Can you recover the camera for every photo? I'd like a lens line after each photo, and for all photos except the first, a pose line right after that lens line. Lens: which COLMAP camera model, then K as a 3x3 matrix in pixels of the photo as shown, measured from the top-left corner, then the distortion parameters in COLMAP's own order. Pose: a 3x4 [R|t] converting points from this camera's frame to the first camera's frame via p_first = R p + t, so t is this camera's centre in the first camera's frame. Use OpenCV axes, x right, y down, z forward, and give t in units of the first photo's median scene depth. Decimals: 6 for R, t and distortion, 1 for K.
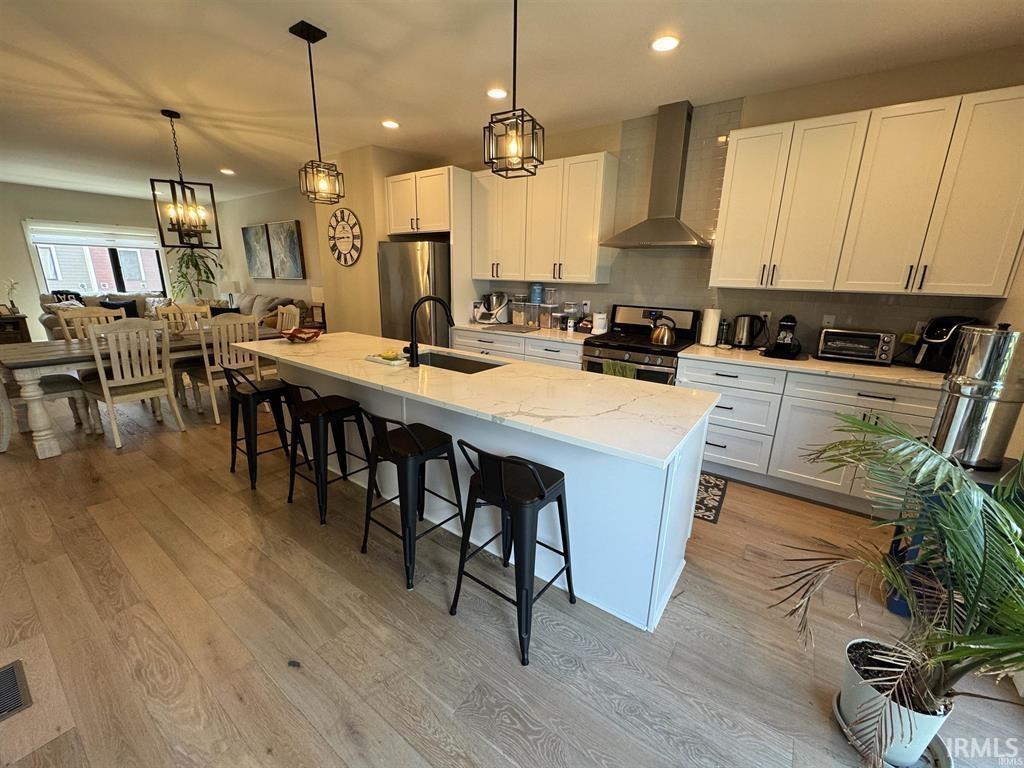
lens RADIAL K [[411.8, 0, 512.0], [0, 411.8, 384.0], [0, 0, 1]] dist [-0.001516, -0.000135]
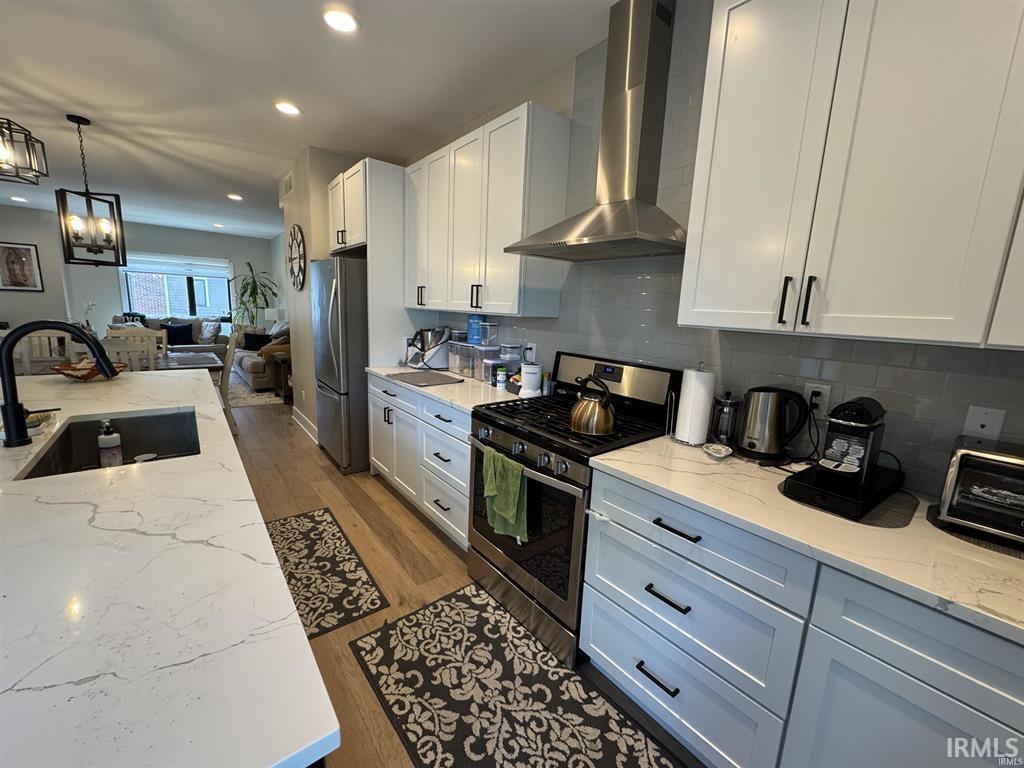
lens RADIAL K [[411.8, 0, 512.0], [0, 411.8, 384.0], [0, 0, 1]] dist [-0.001516, -0.000135]
pose [[0.961585, 0.071819, -0.264945, 0.447176], [-0.095000, 0.992593, -0.075729, -0.118670], [0.257544, 0.097989, 0.961285, 0.516527]]
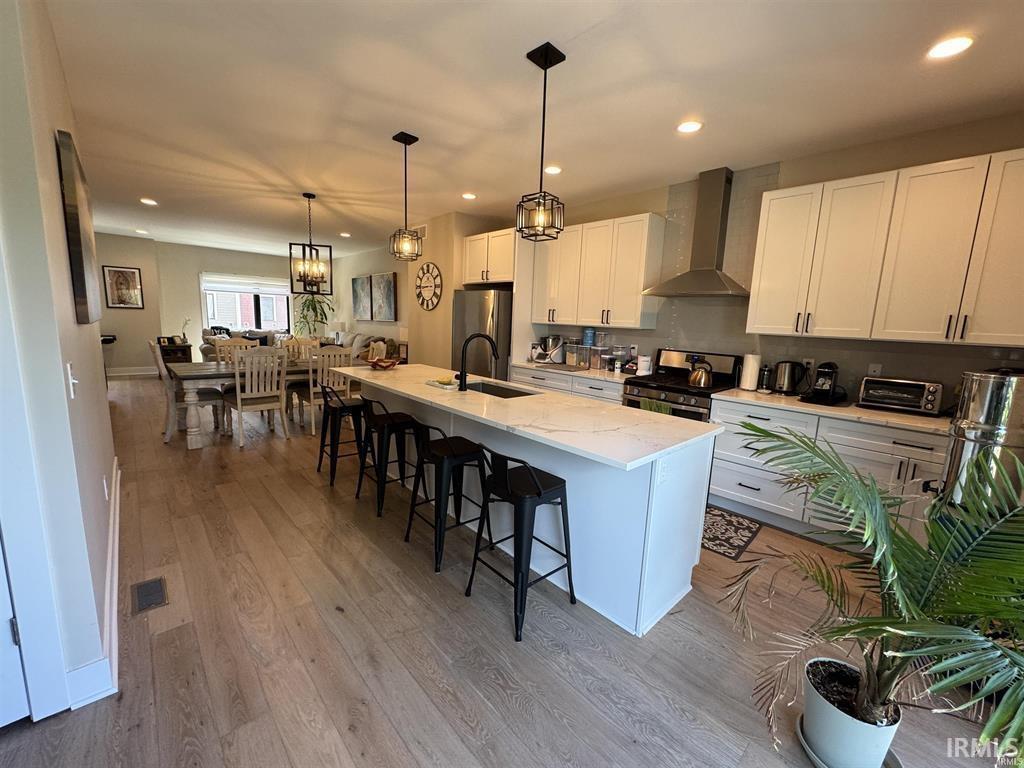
lens RADIAL K [[411.8, 0, 512.0], [0, 411.8, 384.0], [0, 0, 1]] dist [-0.001516, -0.000135]
pose [[0.980393, 0.047644, -0.191205, 0.108076], [-0.068405, 0.992276, -0.103489, 0.042656], [0.184797, 0.114539, 0.976079, -0.120236]]
